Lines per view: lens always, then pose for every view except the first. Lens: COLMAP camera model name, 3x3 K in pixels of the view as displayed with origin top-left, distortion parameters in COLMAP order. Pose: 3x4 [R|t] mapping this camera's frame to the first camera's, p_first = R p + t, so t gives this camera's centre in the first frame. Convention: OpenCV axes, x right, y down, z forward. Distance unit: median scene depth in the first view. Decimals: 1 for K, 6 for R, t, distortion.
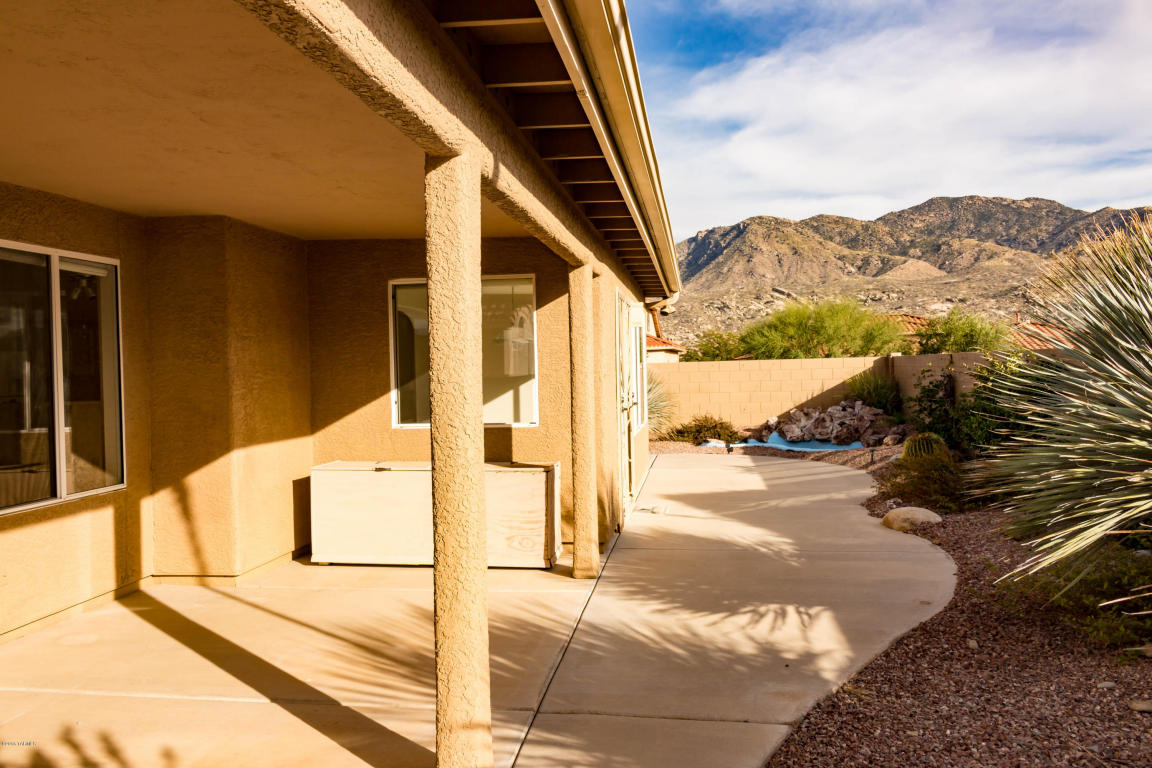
lens RADIAL K [[944.9, 0, 574.2], [0, 944.9, 384.3], [0, 0, 1]] dist [0.026834, 0.008577]
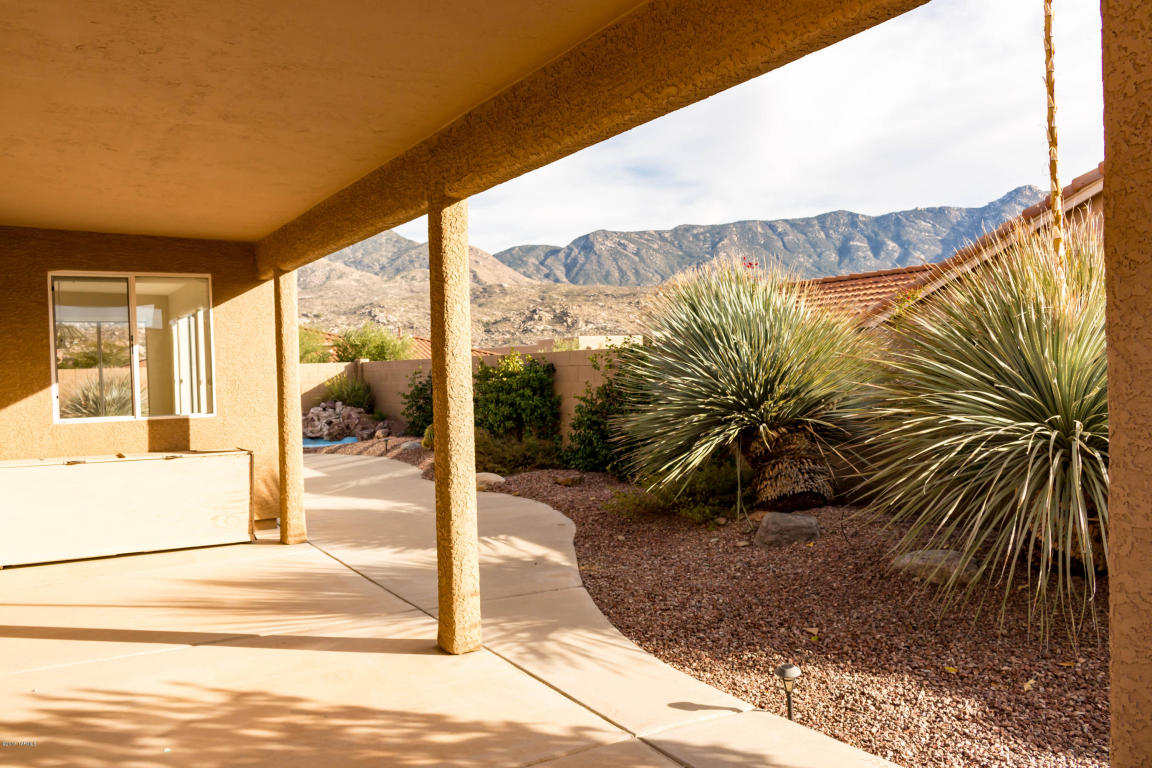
lens RADIAL K [[944.9, 0, 574.0], [0, 944.9, 386.6], [0, 0, 1]] dist [0.026834, 0.008577]
pose [[0.786298, -0.011926, 0.617732, -0.184761], [0.019115, 0.999805, -0.005029, 0.011614], [-0.617552, 0.015762, 0.786372, -0.048588]]
